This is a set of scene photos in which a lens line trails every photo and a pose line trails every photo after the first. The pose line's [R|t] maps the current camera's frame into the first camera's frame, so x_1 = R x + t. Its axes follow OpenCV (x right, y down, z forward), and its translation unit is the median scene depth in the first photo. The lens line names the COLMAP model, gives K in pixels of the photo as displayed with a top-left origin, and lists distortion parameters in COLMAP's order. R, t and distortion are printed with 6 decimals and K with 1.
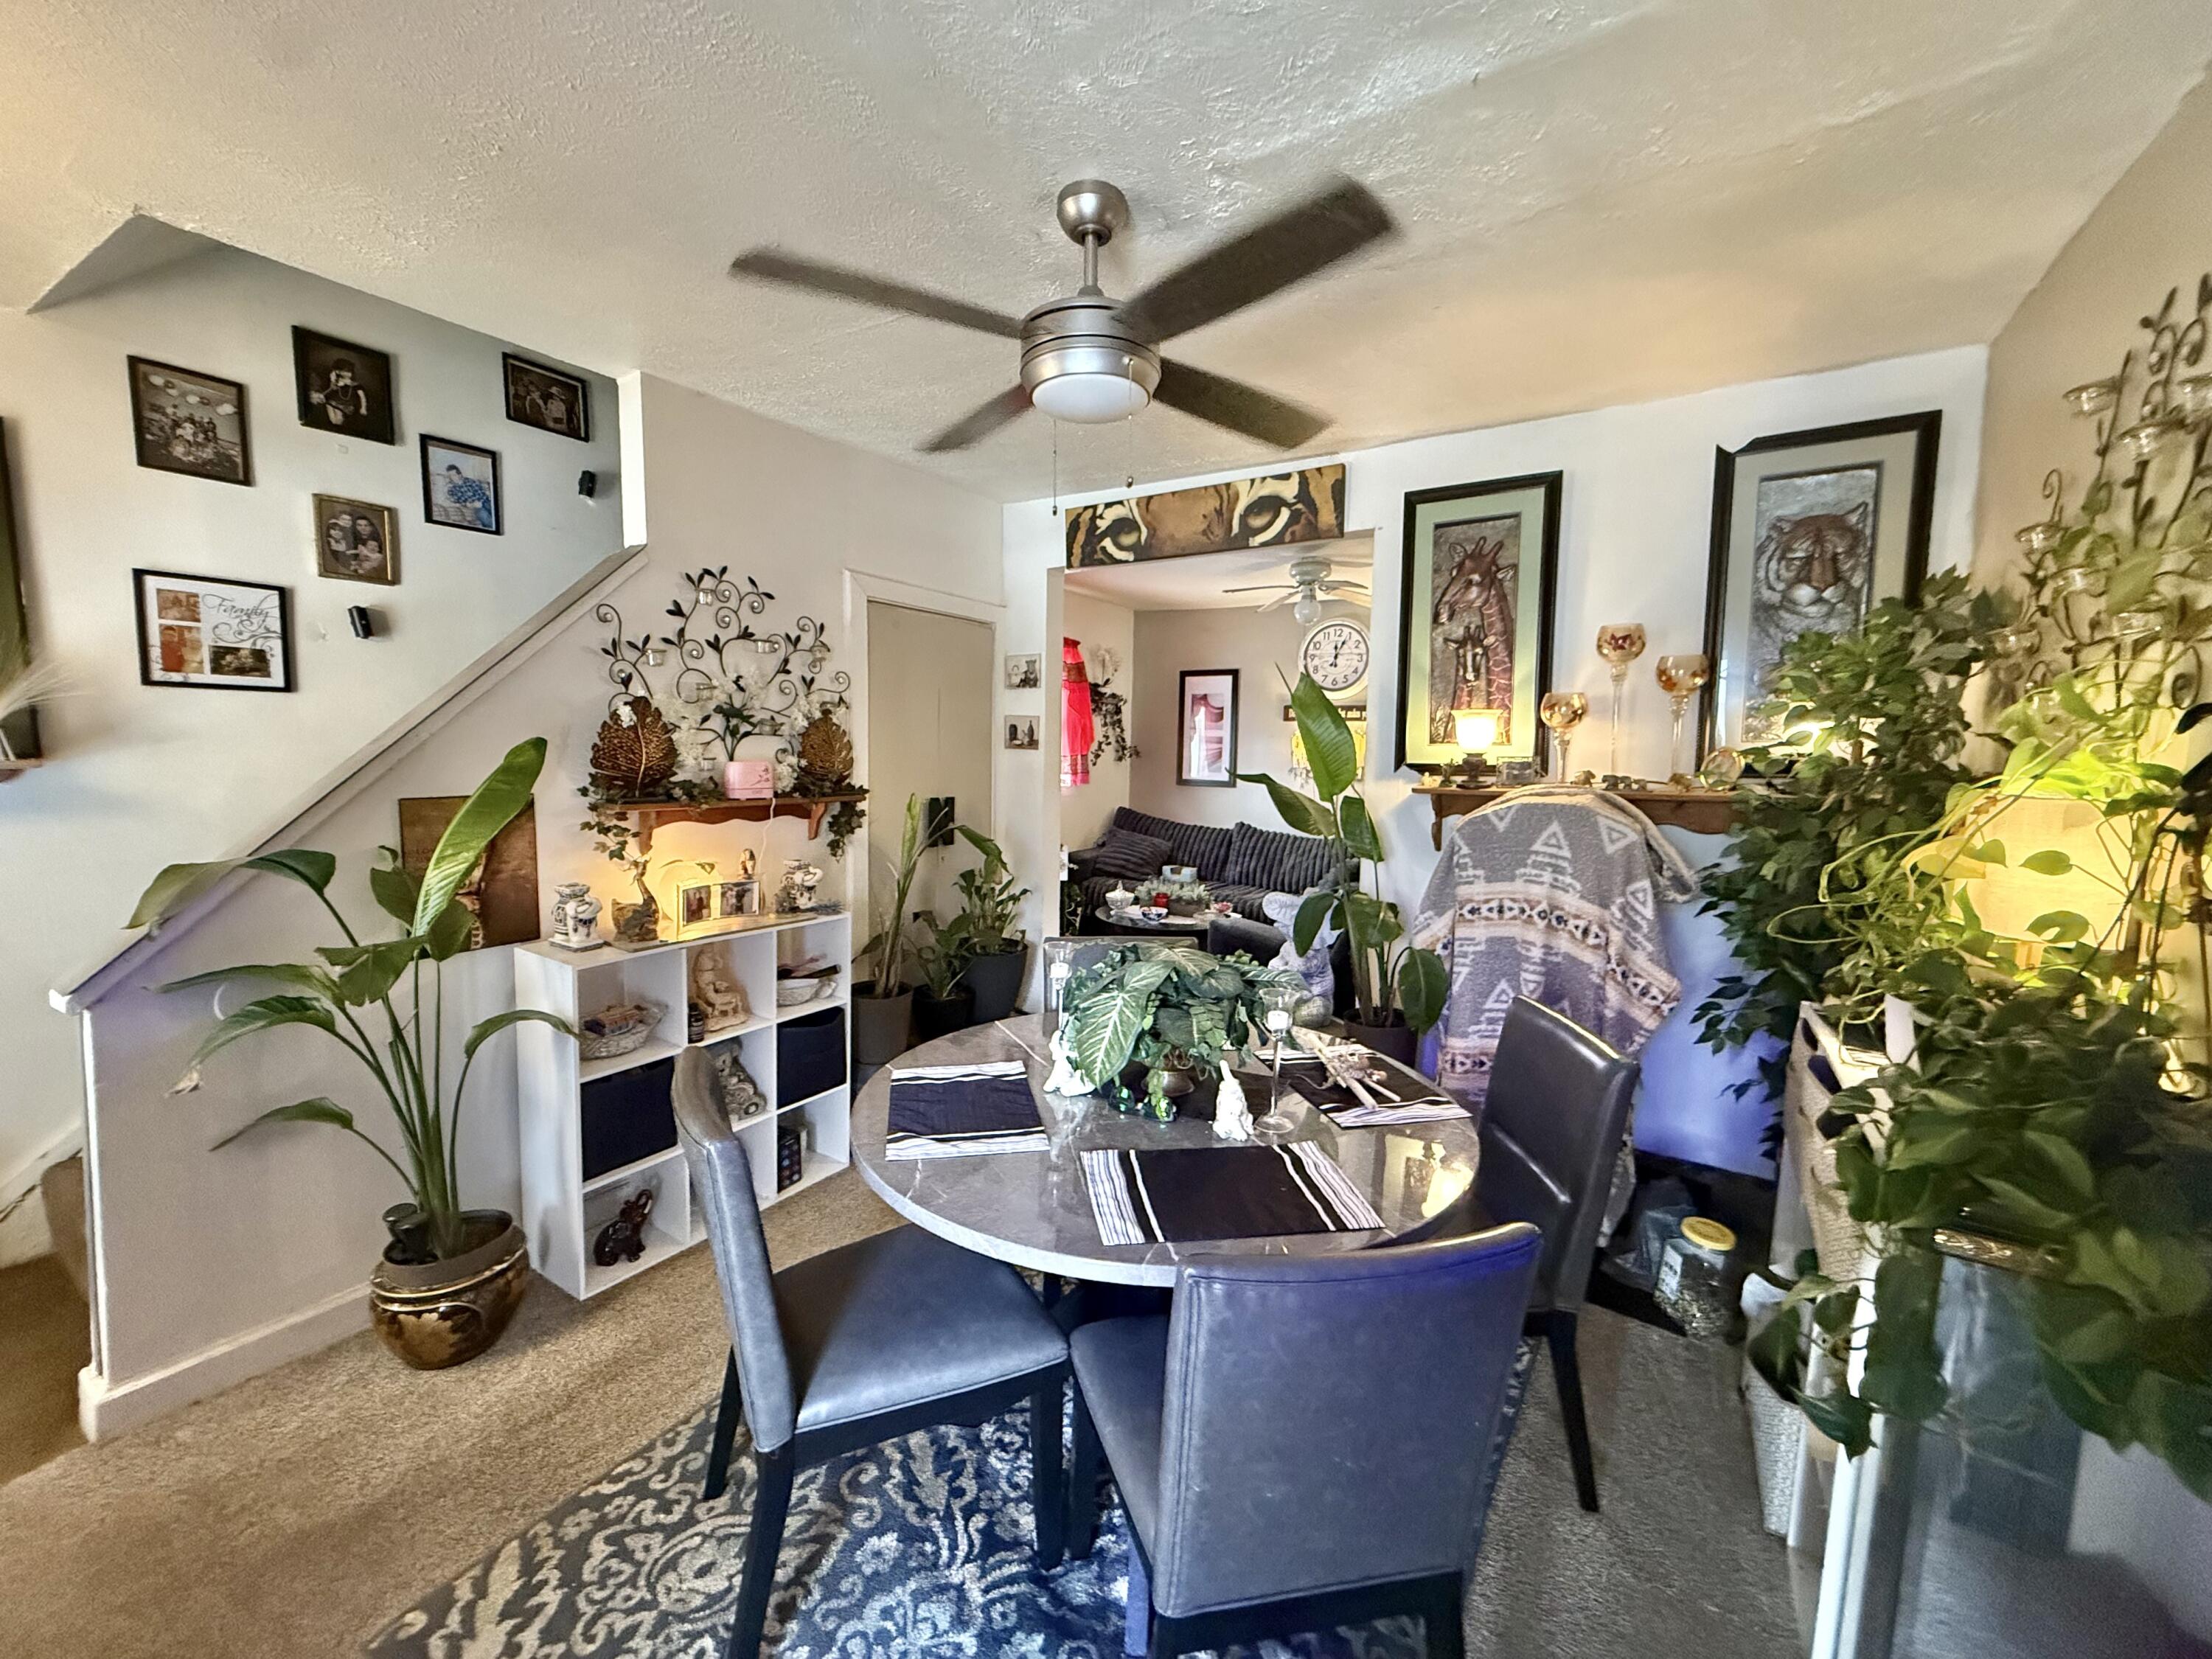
lens RADIAL K [[879.1, 0, 1102.6], [0, 879.1, 829.2], [0, 0, 1]] dist [-0.001355, -0.000376]
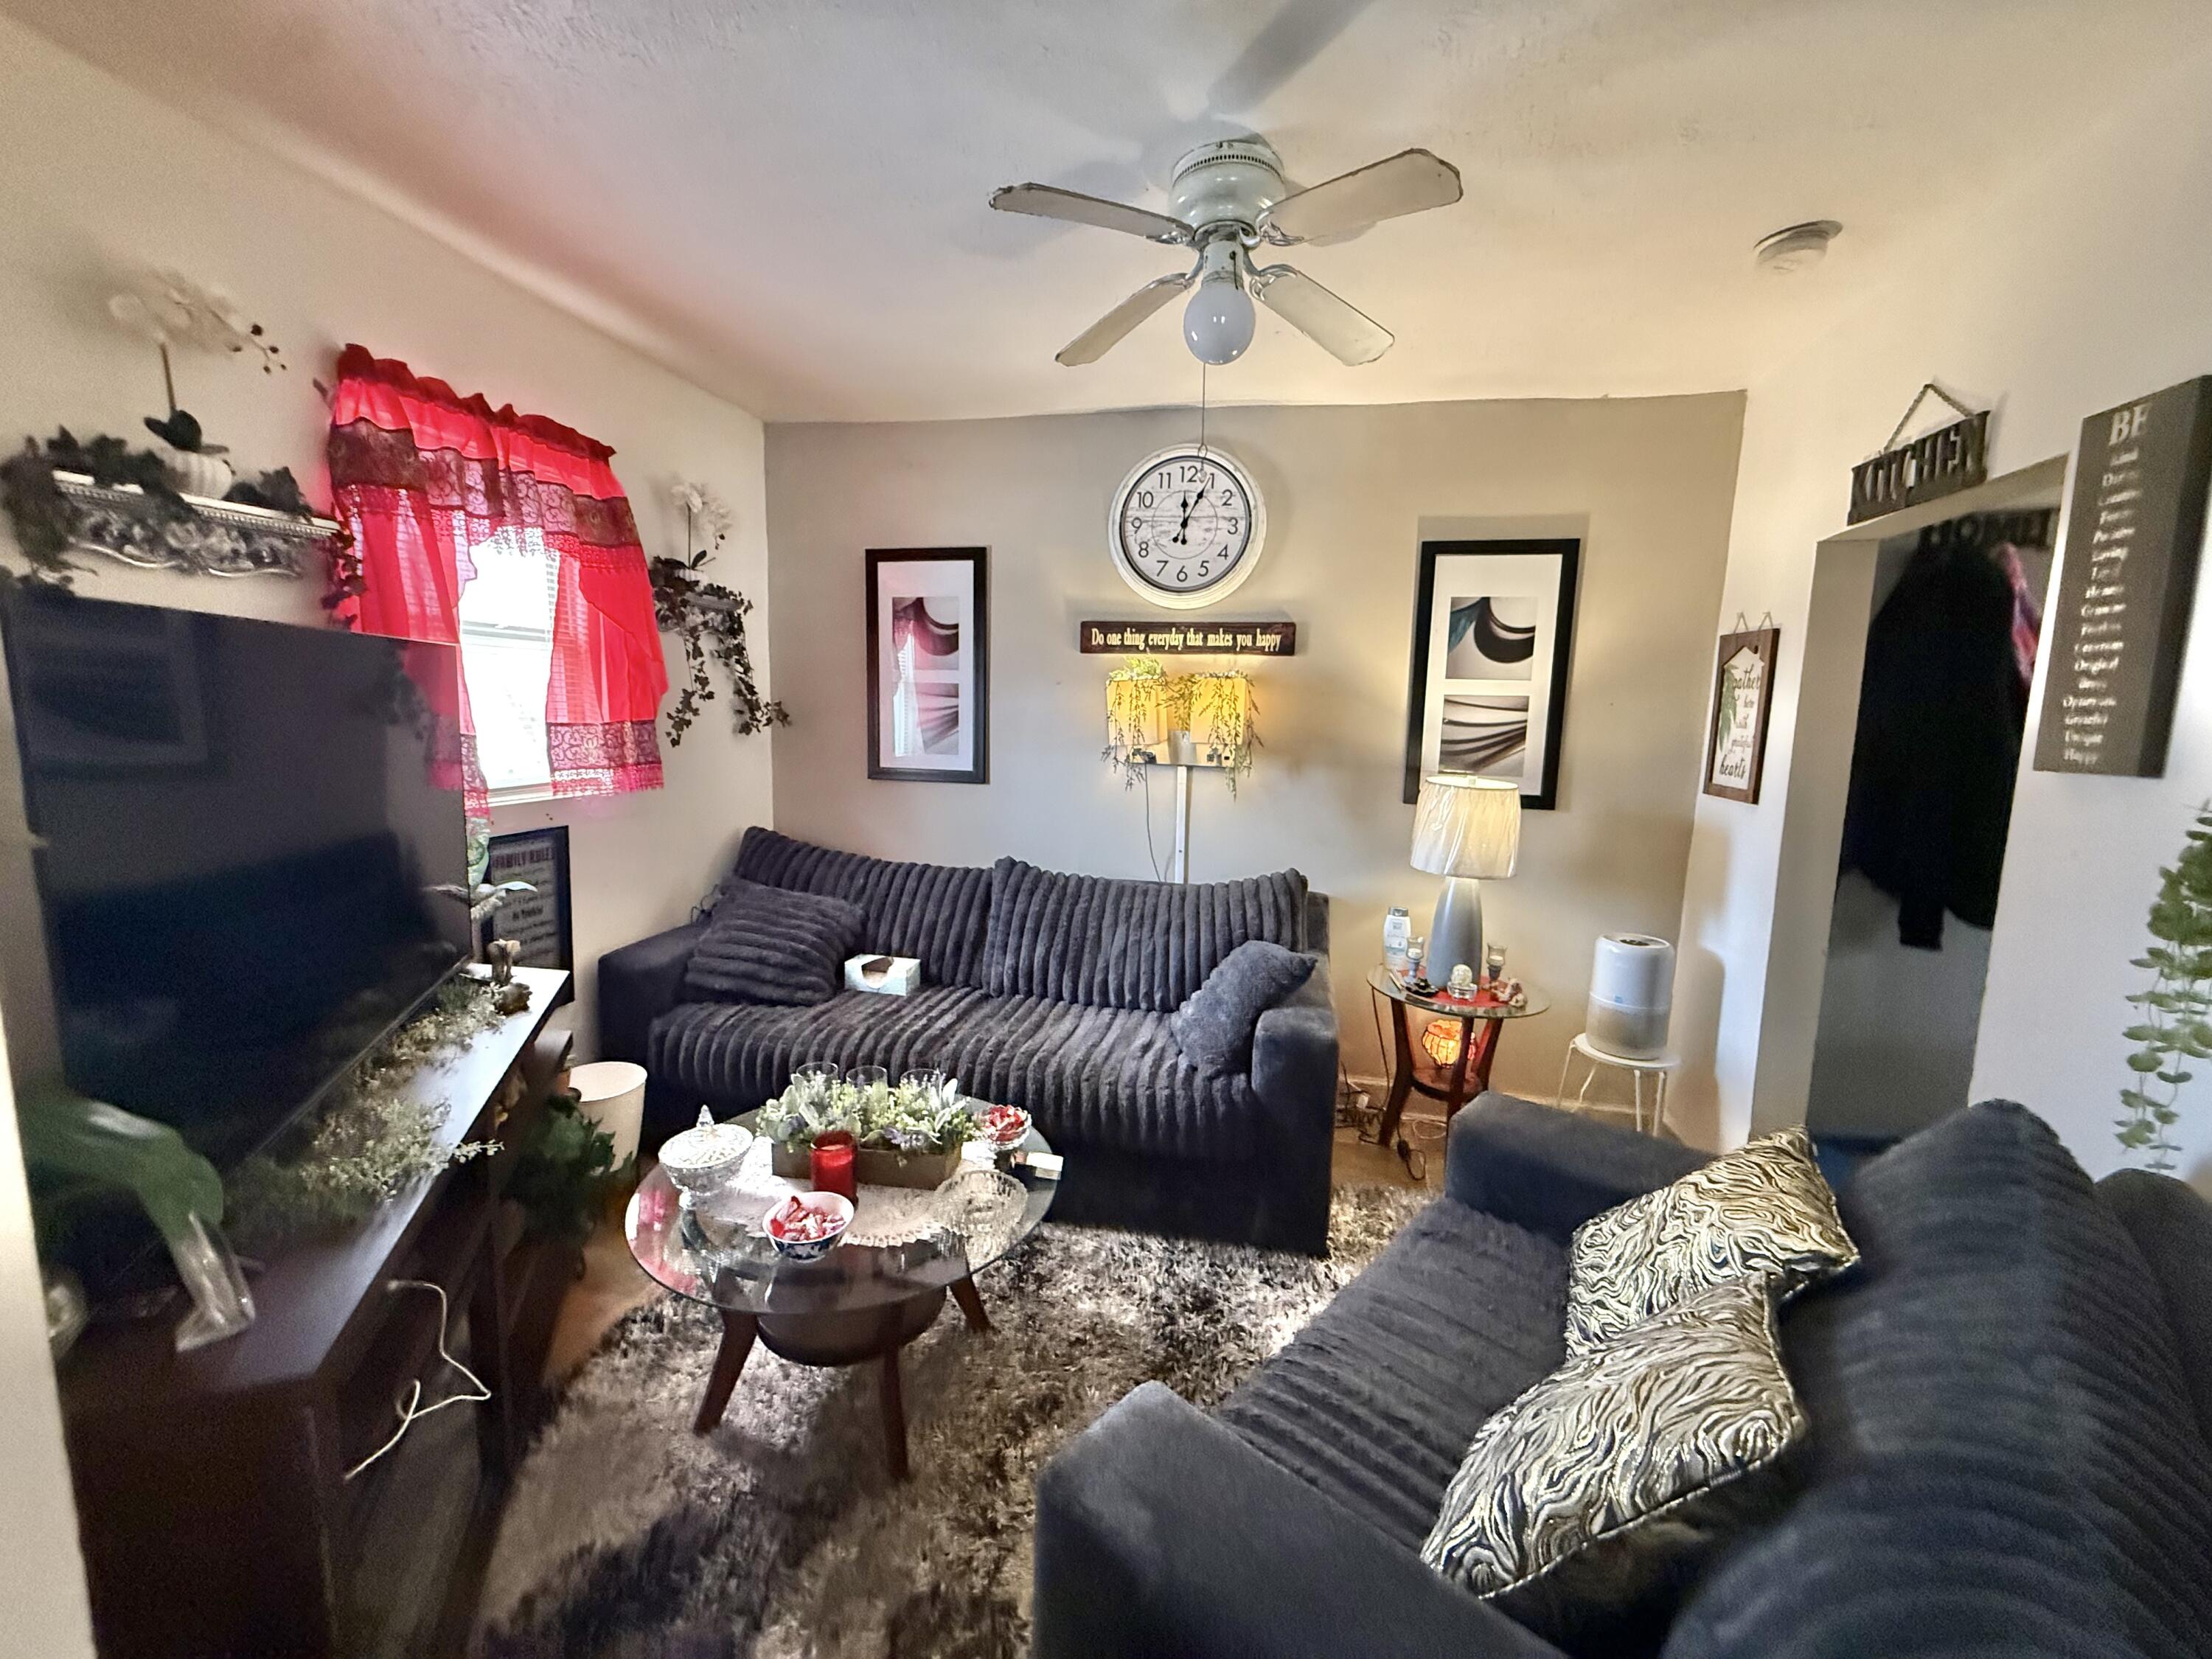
lens RADIAL K [[879.1, 0, 1110.3], [0, 879.1, 828.1], [0, 0, 1]] dist [-0.001355, -0.000376]
pose [[0.940792, -0.045982, 0.335853, 0.045948], [0.030472, 0.998218, 0.051308, -0.046196], [-0.337613, -0.038036, 0.940516, 0.499910]]
